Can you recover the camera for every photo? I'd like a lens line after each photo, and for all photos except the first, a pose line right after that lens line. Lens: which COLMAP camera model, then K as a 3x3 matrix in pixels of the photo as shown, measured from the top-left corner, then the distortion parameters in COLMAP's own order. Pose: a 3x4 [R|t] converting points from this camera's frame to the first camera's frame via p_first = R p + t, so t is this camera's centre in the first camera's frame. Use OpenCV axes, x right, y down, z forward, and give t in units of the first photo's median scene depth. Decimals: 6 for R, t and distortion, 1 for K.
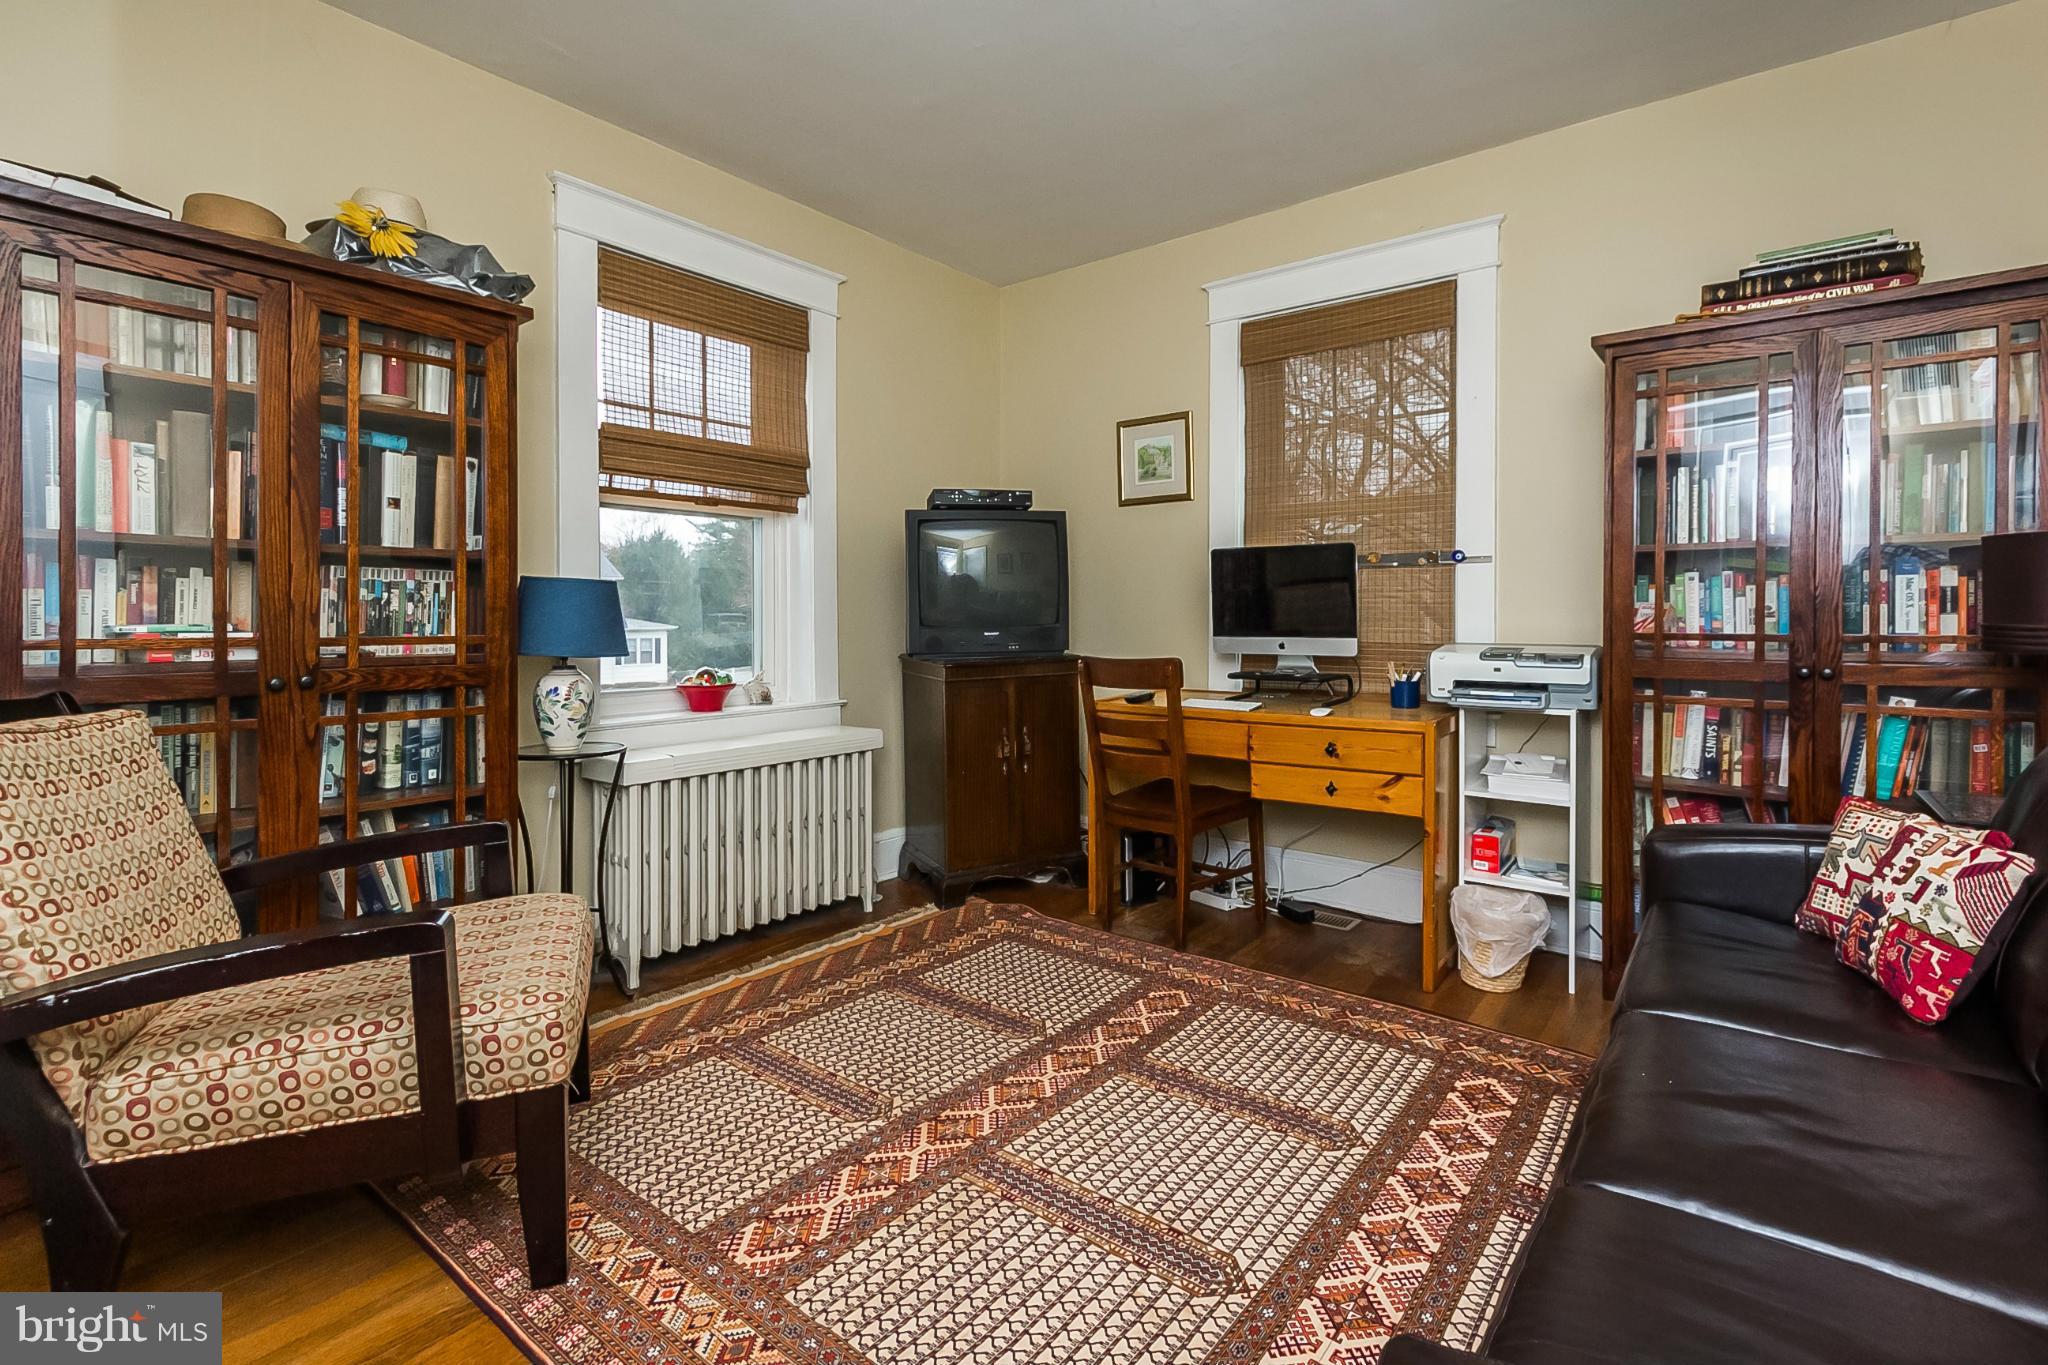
lens RADIAL K [[883.8, 0, 1025.6], [0, 883.8, 615.9], [0, 0, 1]] dist [0.002422, 0.000001]
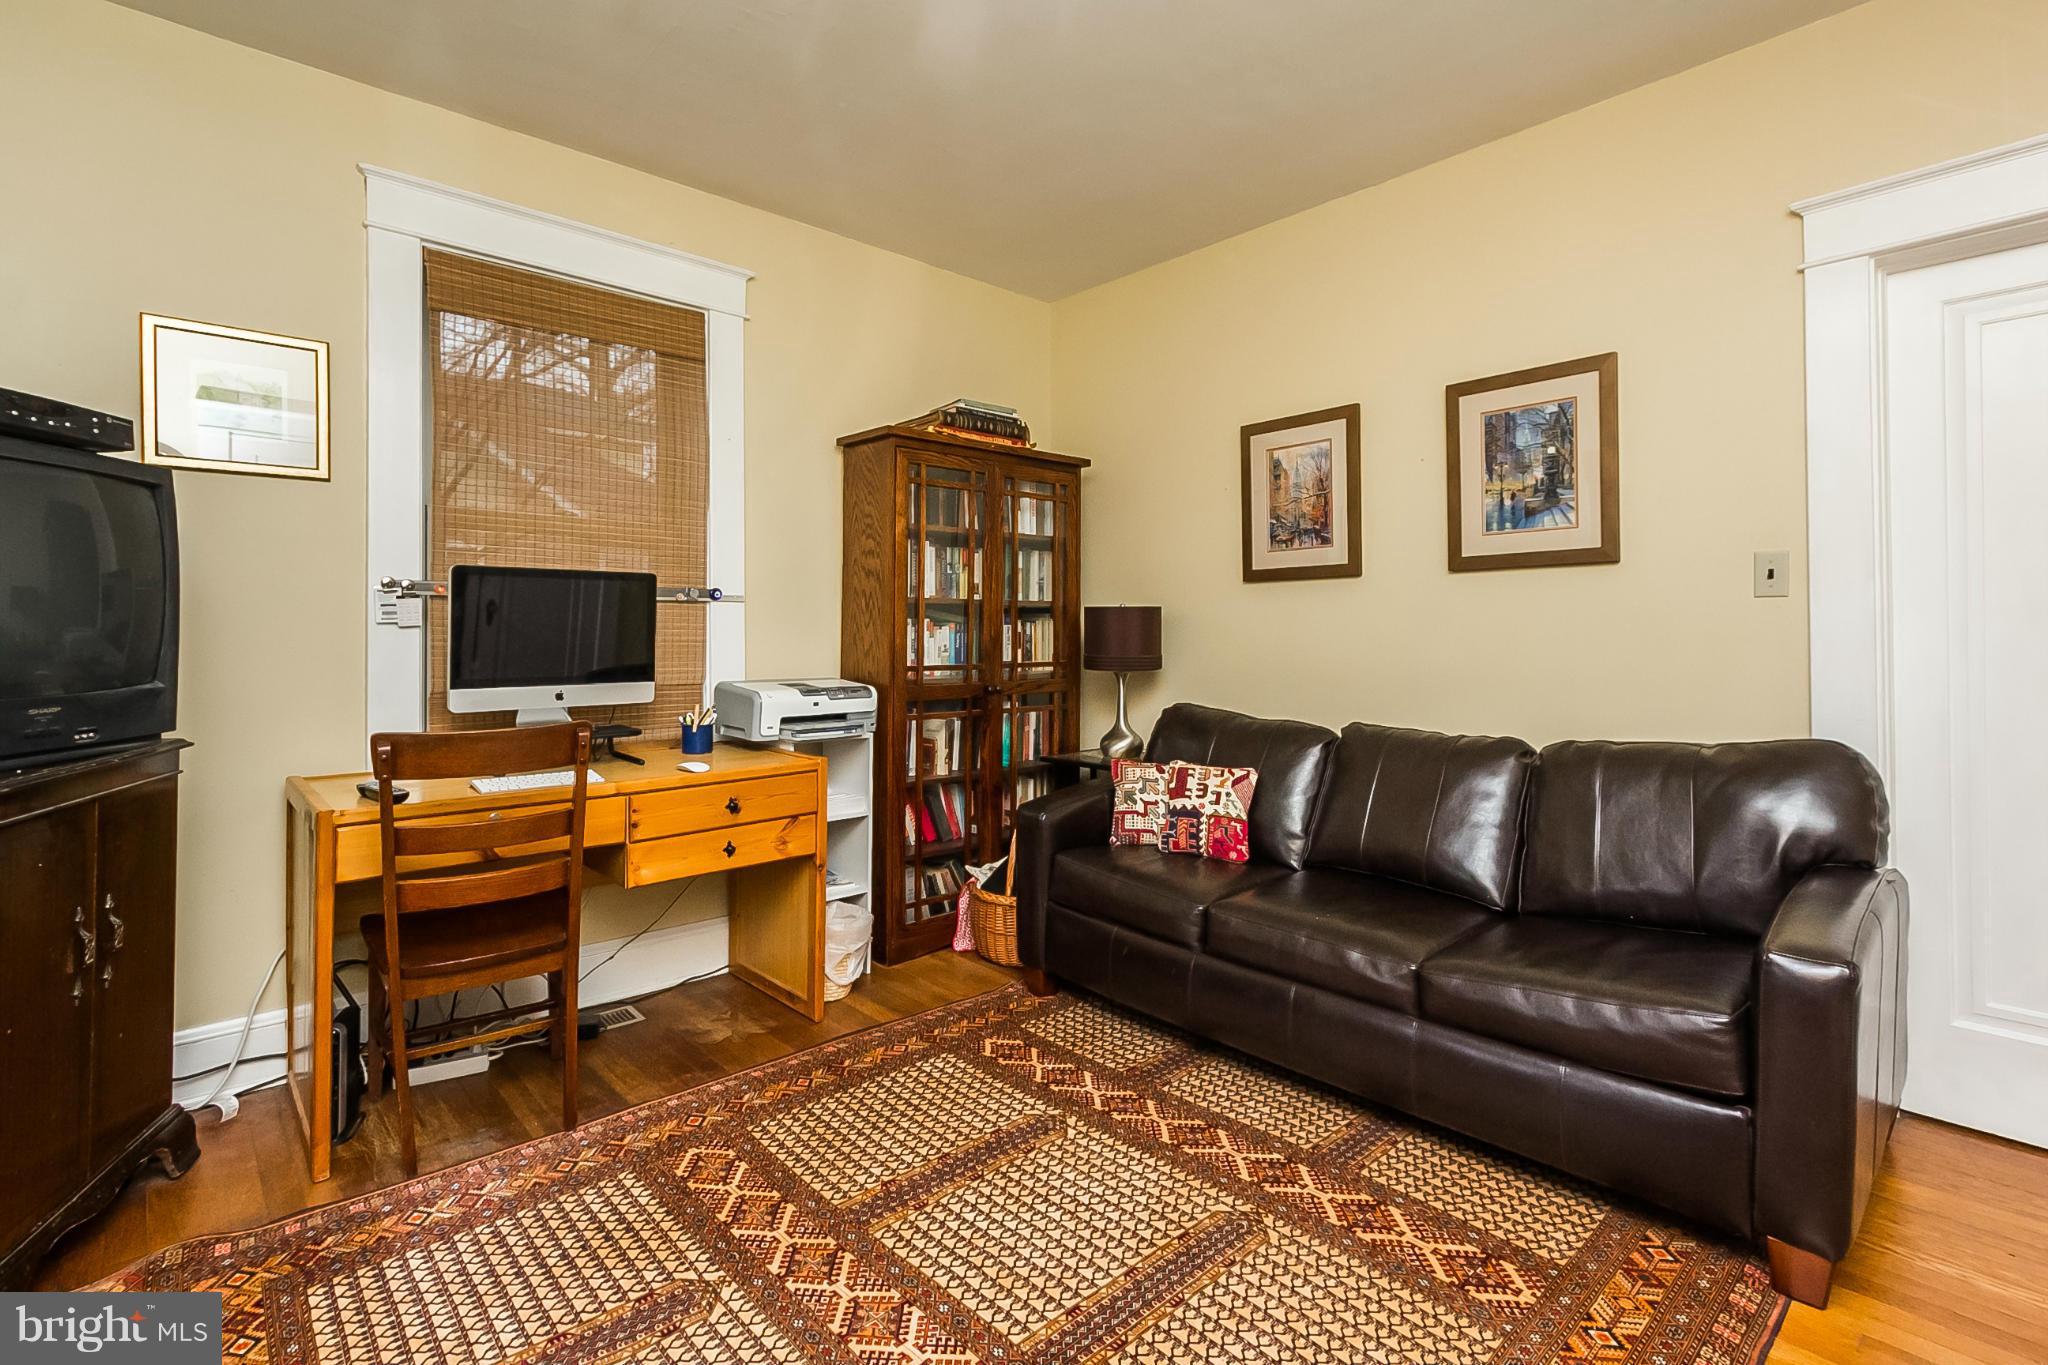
lens RADIAL K [[940.2, 0, 1018.8], [0, 940.2, 629.5], [0, 0, 1]] dist [0.016161, -0.000012]
pose [[0.198342, 0.007224, 0.980106, -0.648784], [0.005878, 0.999946, -0.008559, -0.023073], [-0.980115, 0.007459, 0.198289, 0.618731]]
